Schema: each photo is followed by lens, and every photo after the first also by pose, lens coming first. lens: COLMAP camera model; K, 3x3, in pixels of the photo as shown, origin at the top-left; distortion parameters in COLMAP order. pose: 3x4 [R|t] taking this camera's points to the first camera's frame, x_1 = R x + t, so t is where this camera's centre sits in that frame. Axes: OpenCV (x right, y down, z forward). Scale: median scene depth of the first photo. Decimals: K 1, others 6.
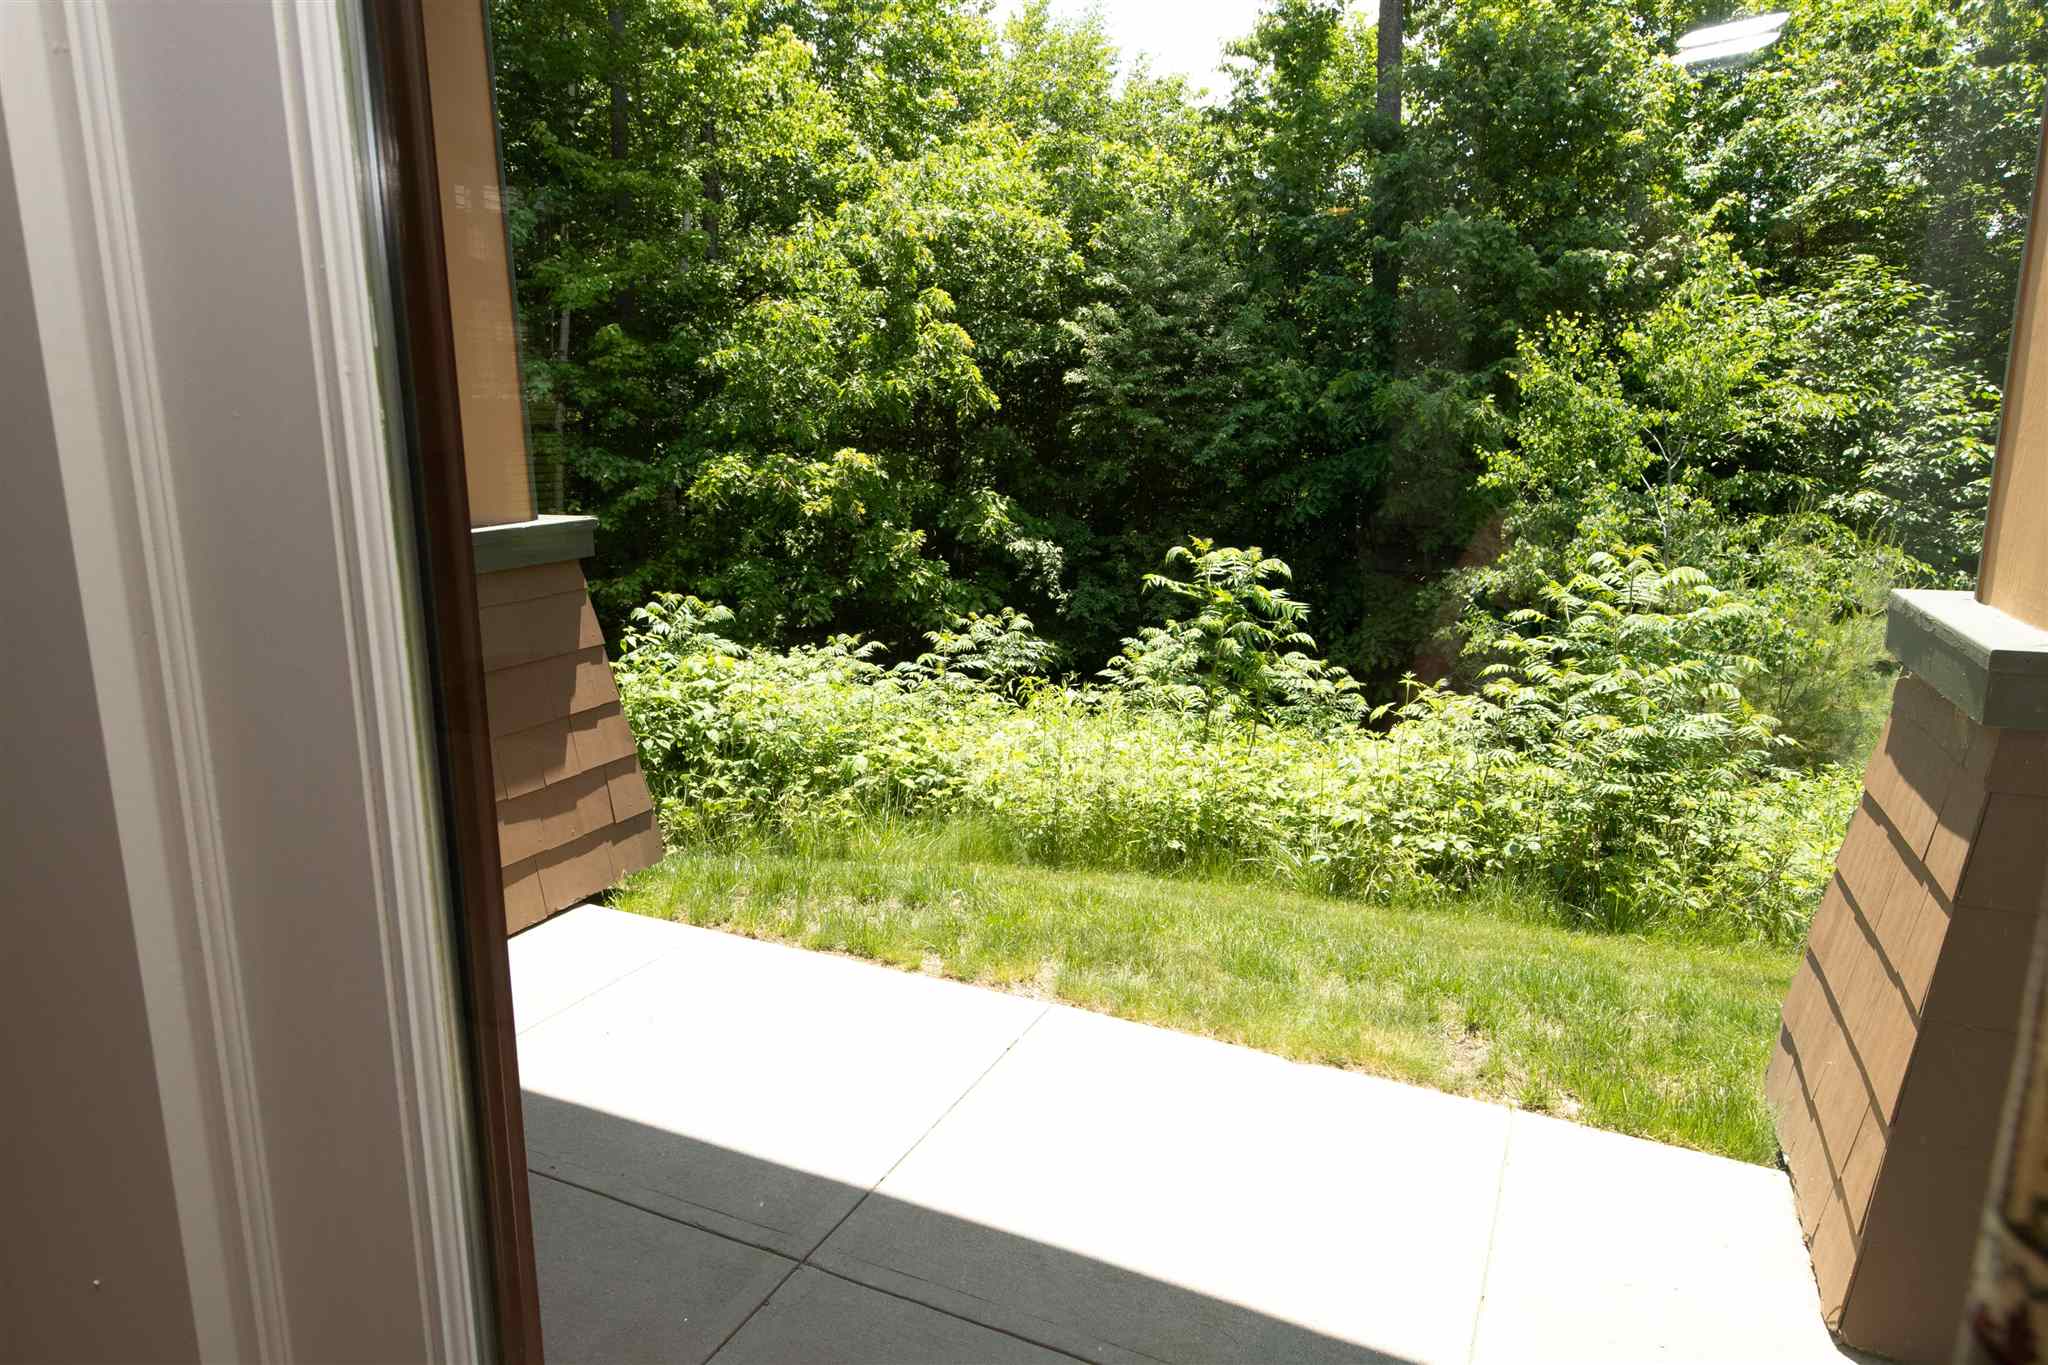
lens RADIAL K [[1254.8, 0, 1028.6], [0, 1254.8, 681.6], [0, 0, 1]] dist [0.020921, -0.004919]
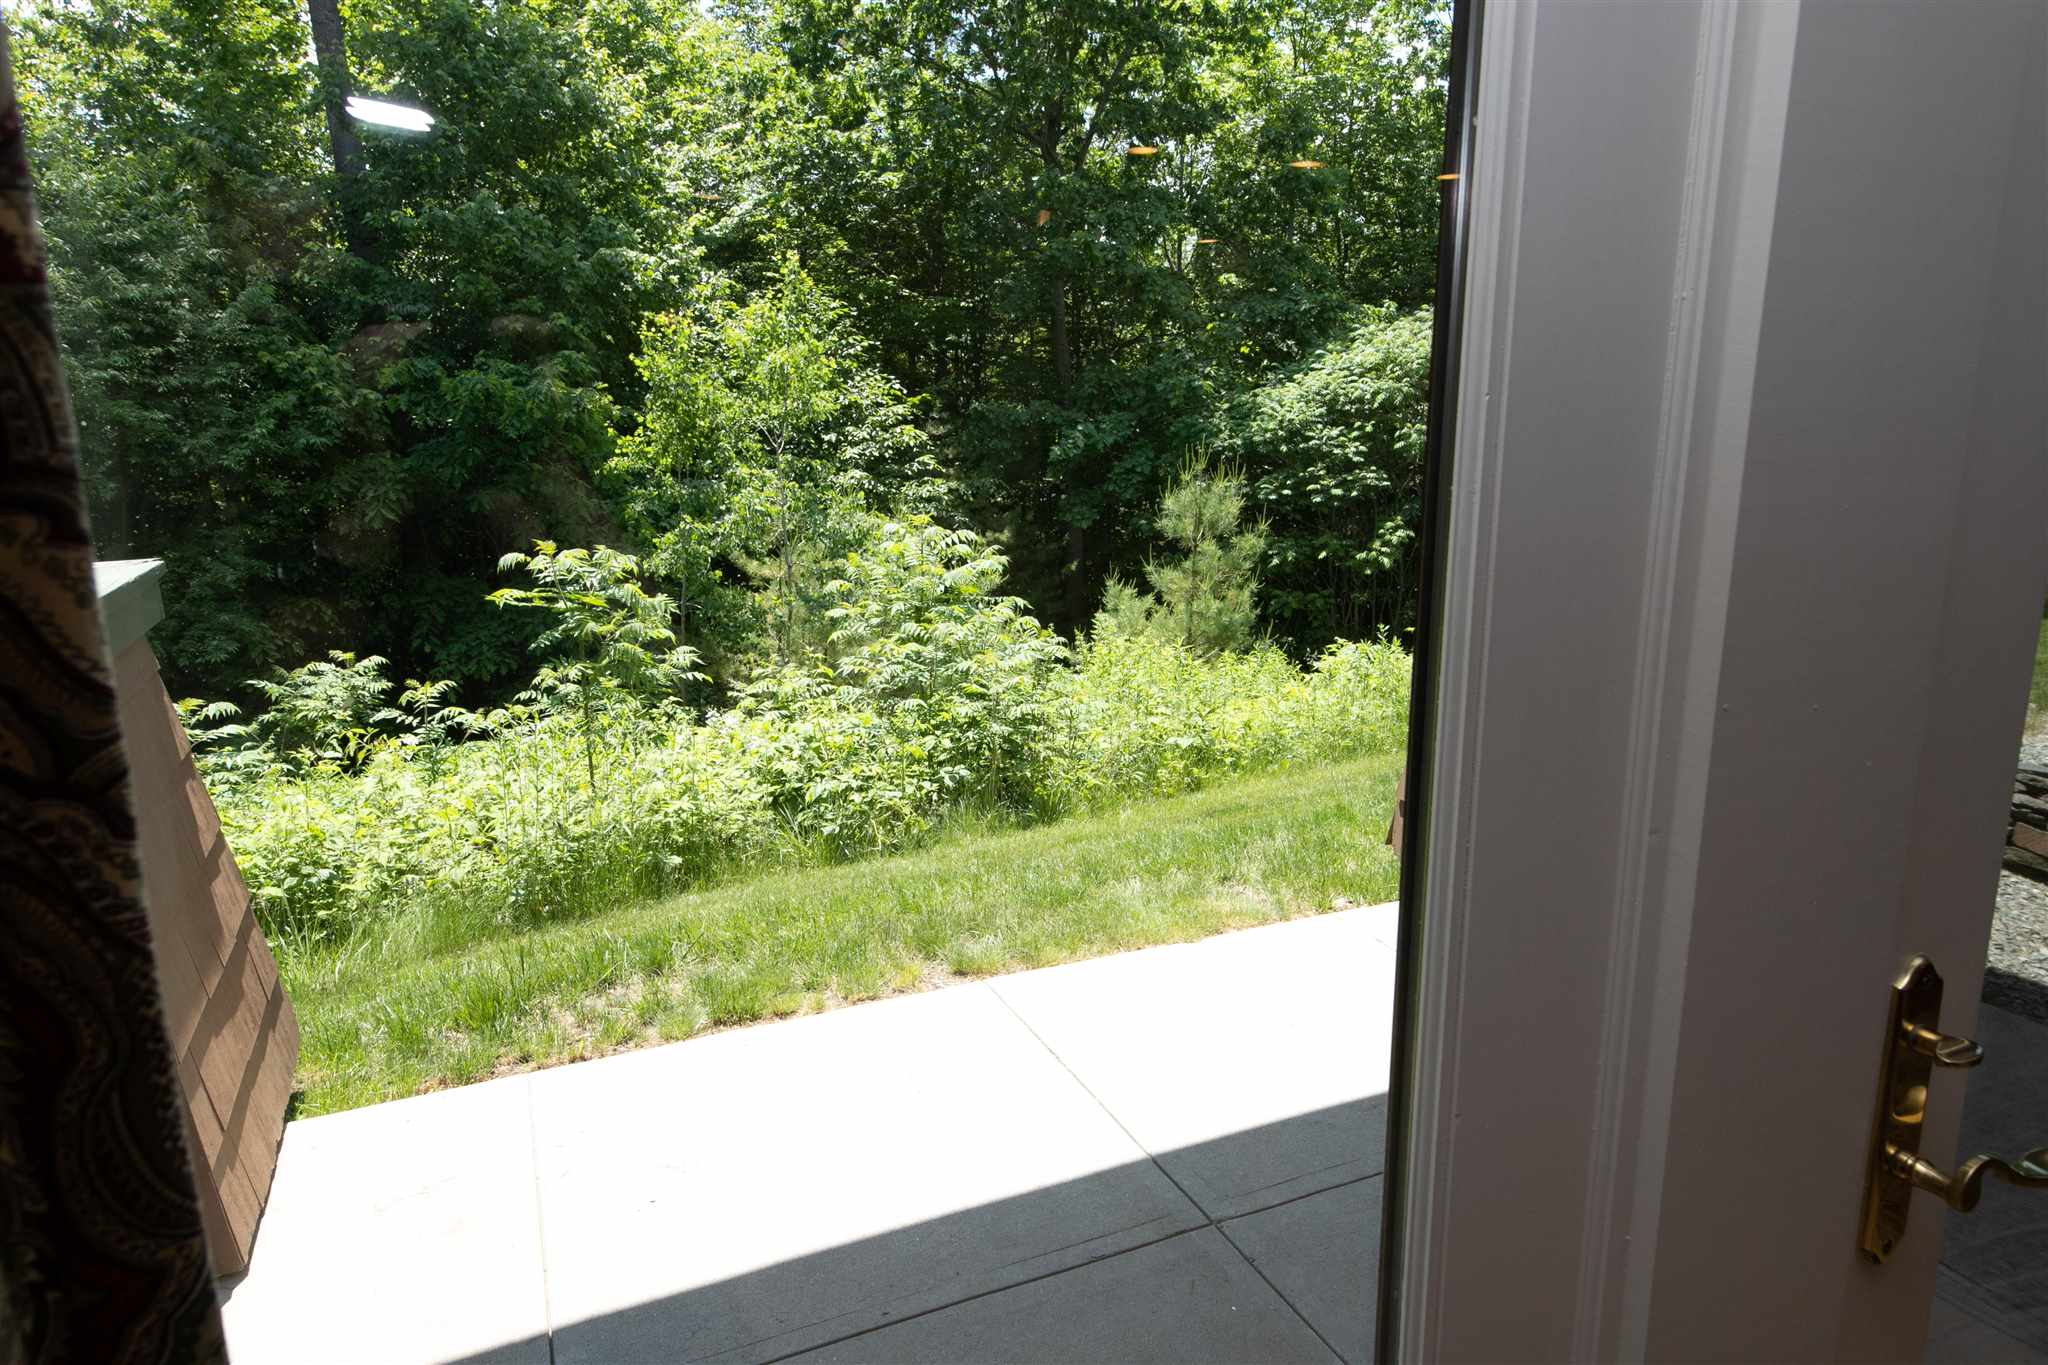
lens RADIAL K [[1254.8, 0, 1036.2], [0, 1254.8, 685.8], [0, 0, 1]] dist [0.020921, -0.004919]
pose [[0.653576, -0.170460, 0.737416, -0.325867], [0.165082, 0.982956, 0.080905, -0.026437], [-0.738639, 0.068856, 0.670576, 0.132226]]
